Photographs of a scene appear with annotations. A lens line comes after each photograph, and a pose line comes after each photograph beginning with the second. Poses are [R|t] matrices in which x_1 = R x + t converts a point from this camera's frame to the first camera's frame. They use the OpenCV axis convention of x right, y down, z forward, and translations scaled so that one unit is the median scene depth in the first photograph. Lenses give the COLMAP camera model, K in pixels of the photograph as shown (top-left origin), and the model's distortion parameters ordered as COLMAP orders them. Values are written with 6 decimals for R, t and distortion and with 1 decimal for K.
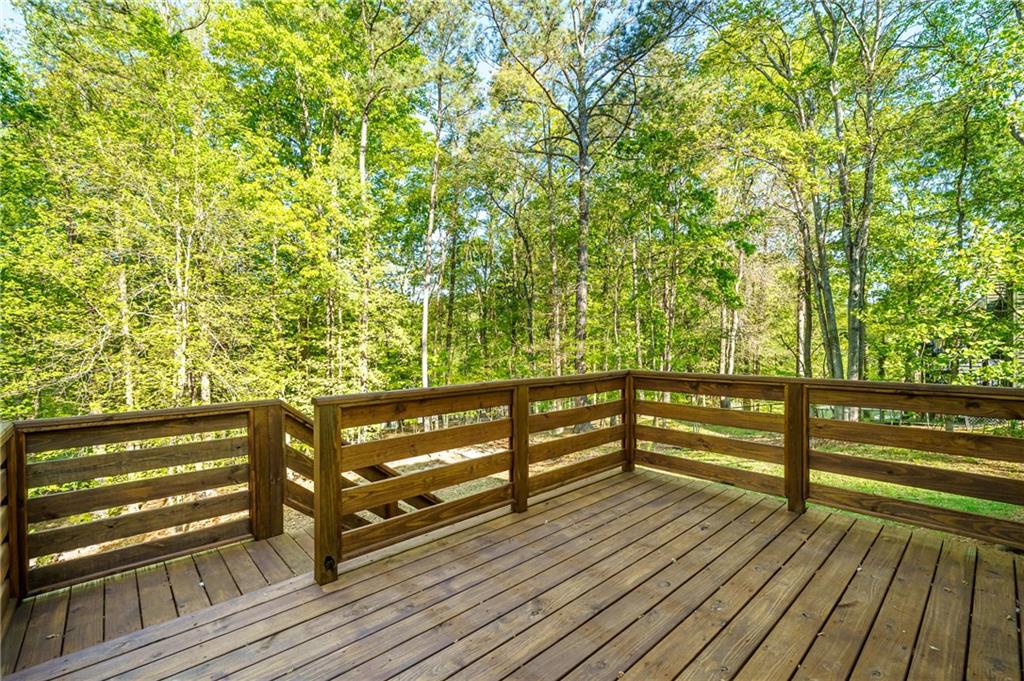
lens RADIAL K [[445.0, 0, 508.7], [0, 445.0, 345.6], [0, 0, 1]] dist [-0.004737, -0.000016]
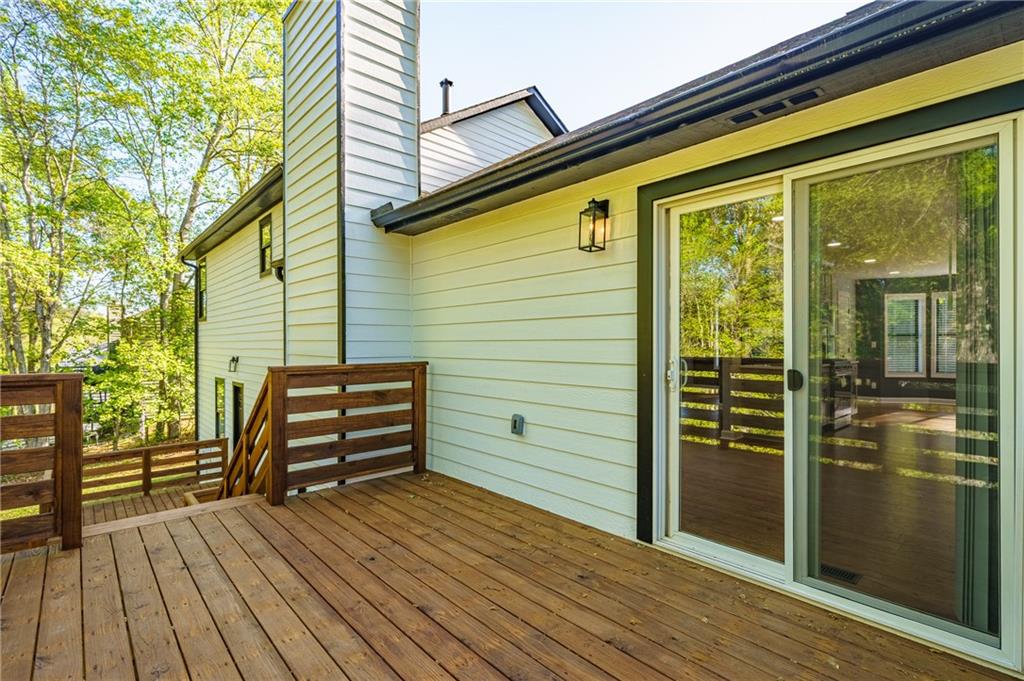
lens RADIAL K [[478.5, 0, 515.0], [0, 478.5, 343.9], [0, 0, 1]] dist [-0.001258, -0.000032]
pose [[-0.004404, 0.001960, 0.999988, -2.355036], [0.012049, 0.999926, -0.001907, -0.542877], [-0.999918, 0.012041, -0.004427, -1.315149]]
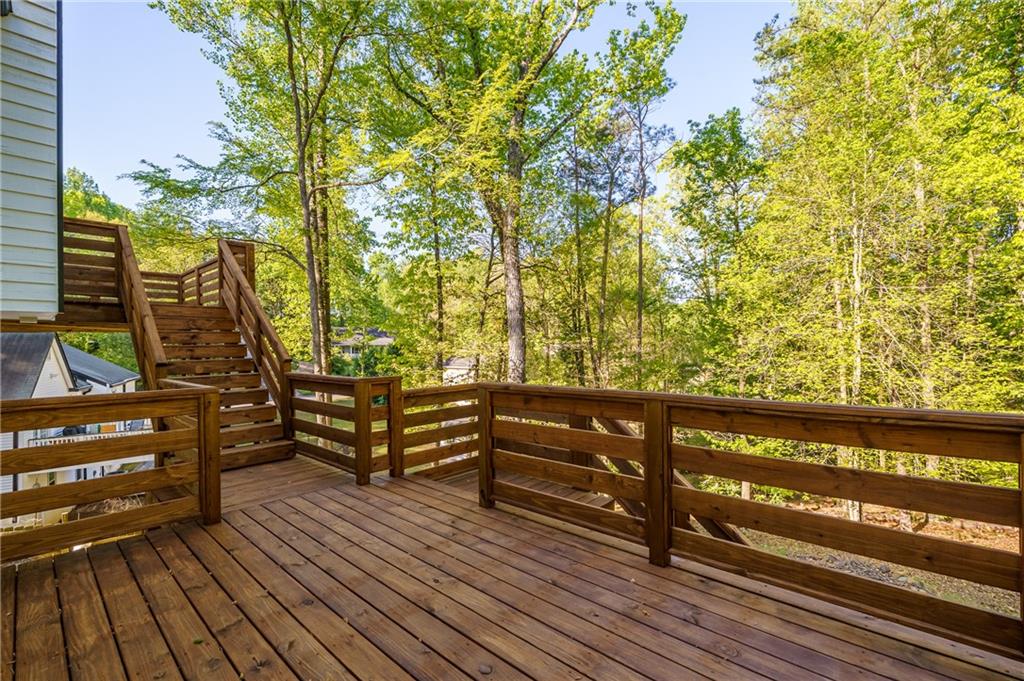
lens RADIAL K [[445.0, 0, 515.4], [0, 445.0, 342.5], [0, 0, 1]] dist [-0.004737, -0.000016]
pose [[0.105121, 0.005691, -0.994443, 0.752415], [0.007001, 0.999955, 0.006463, -0.018244], [0.994435, -0.007642, 0.105077, 0.662001]]
